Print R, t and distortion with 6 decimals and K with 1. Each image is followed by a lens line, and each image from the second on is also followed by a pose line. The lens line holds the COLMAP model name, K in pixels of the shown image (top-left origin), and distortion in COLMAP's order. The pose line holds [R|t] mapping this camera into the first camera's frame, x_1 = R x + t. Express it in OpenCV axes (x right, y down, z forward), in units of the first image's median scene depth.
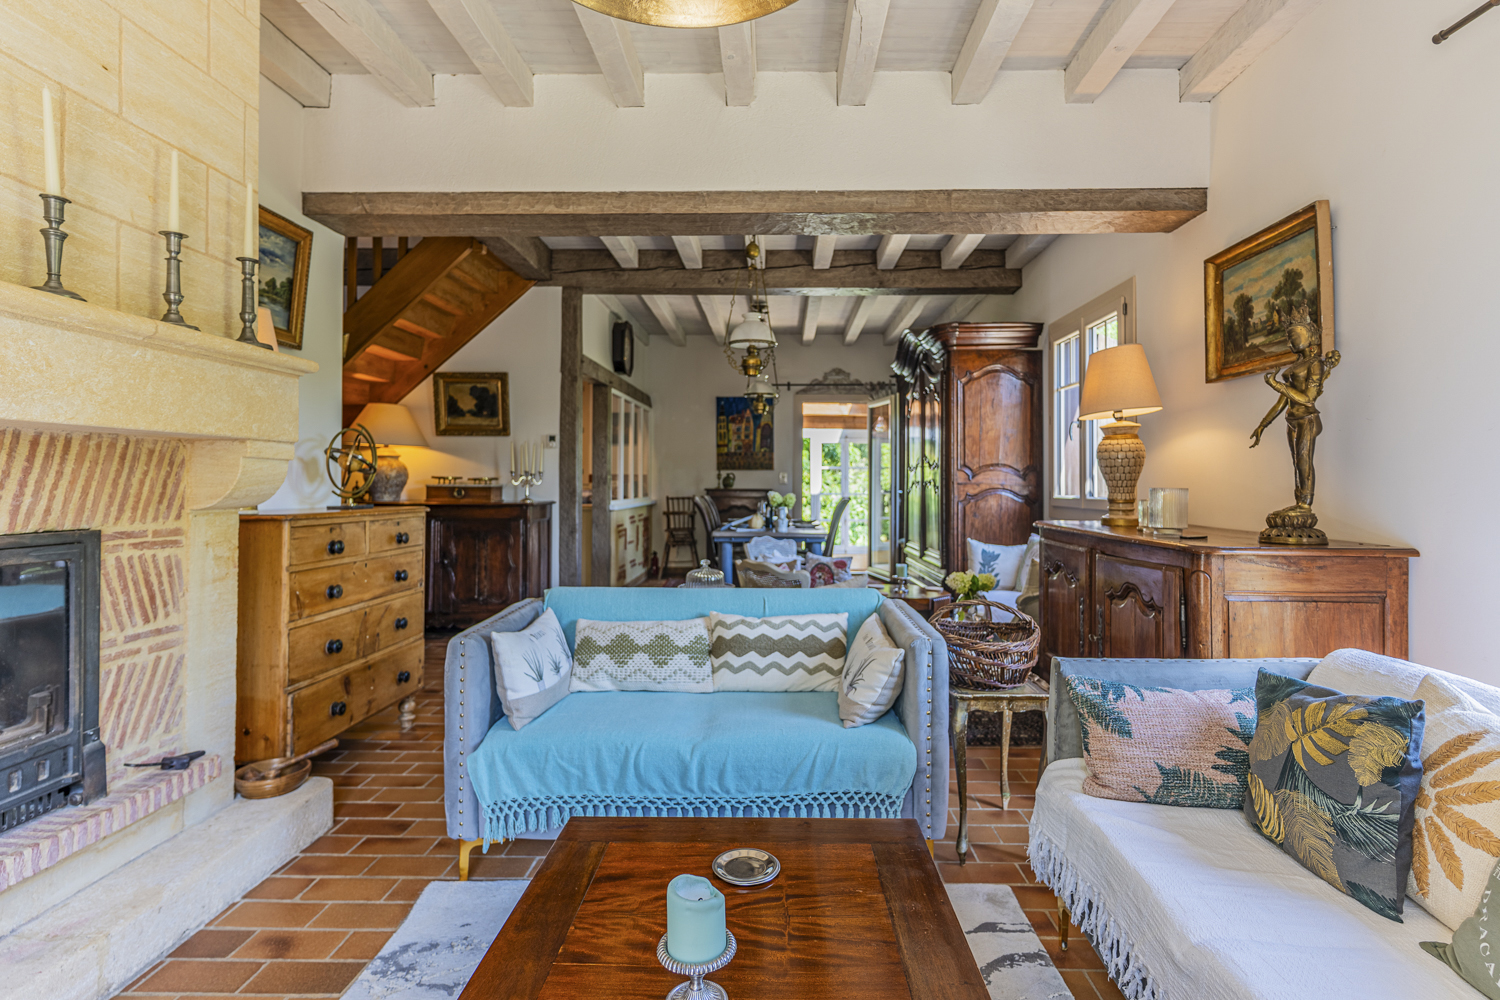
lens RADIAL K [[719.5, 0, 765.2], [0, 719.5, 462.2], [0, 0, 1]] dist [0.001817, 0.000757]
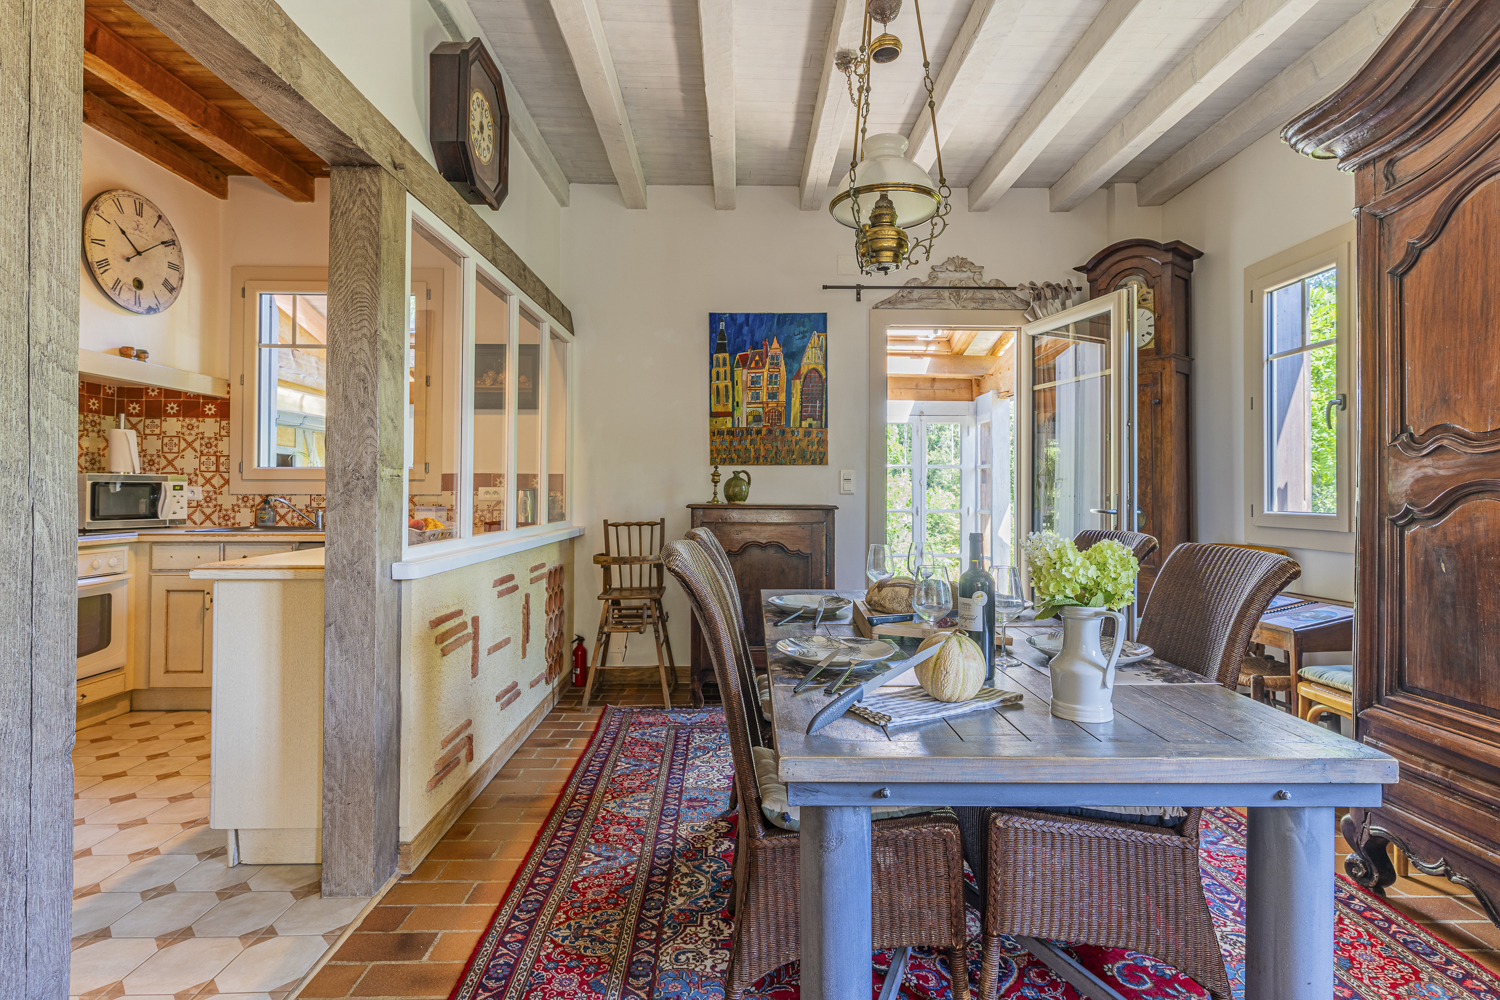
lens RADIAL K [[719.5, 0, 760.1], [0, 719.5, 469.5], [0, 0, 1]] dist [0.001817, 0.000757]
pose [[0.999003, 0.001708, 0.044618, -0.055558], [-0.001583, 0.999995, -0.002850, 0.015335], [-0.044623, 0.002776, 0.999000, 0.519314]]
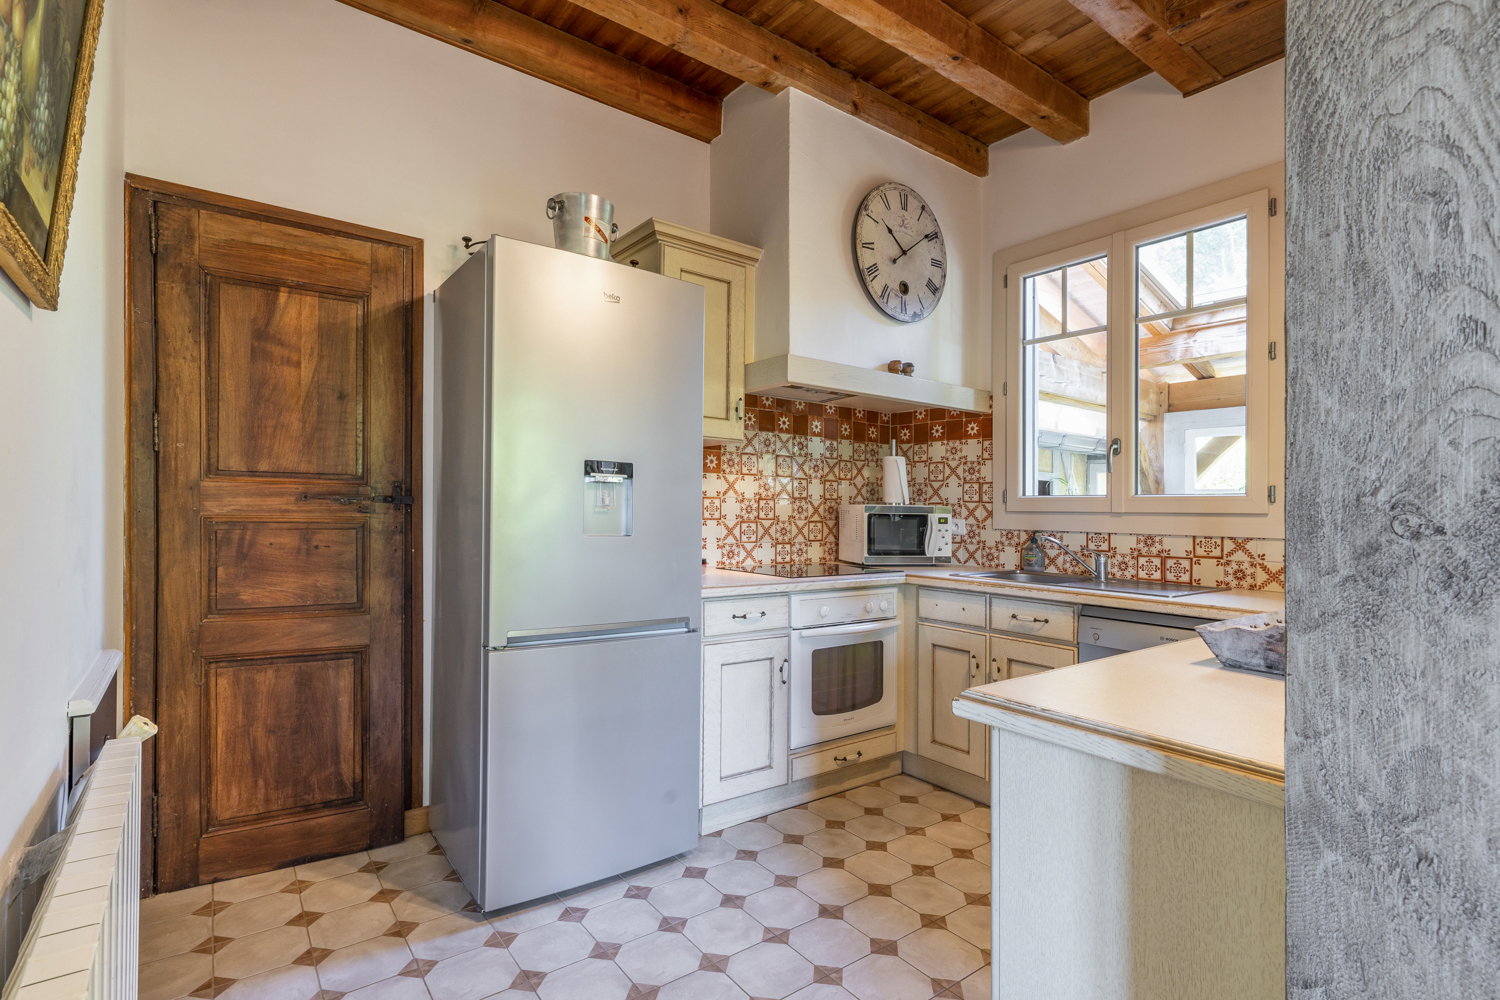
lens RADIAL K [[719.5, 0, 749.3], [0, 719.5, 500.6], [0, 0, 1]] dist [0.001817, 0.000757]
pose [[0.619253, -0.003062, -0.785186, -0.156209], [0.005880, 0.999982, 0.000738, 0.014272], [0.785169, -0.005074, 0.619260, 0.659706]]
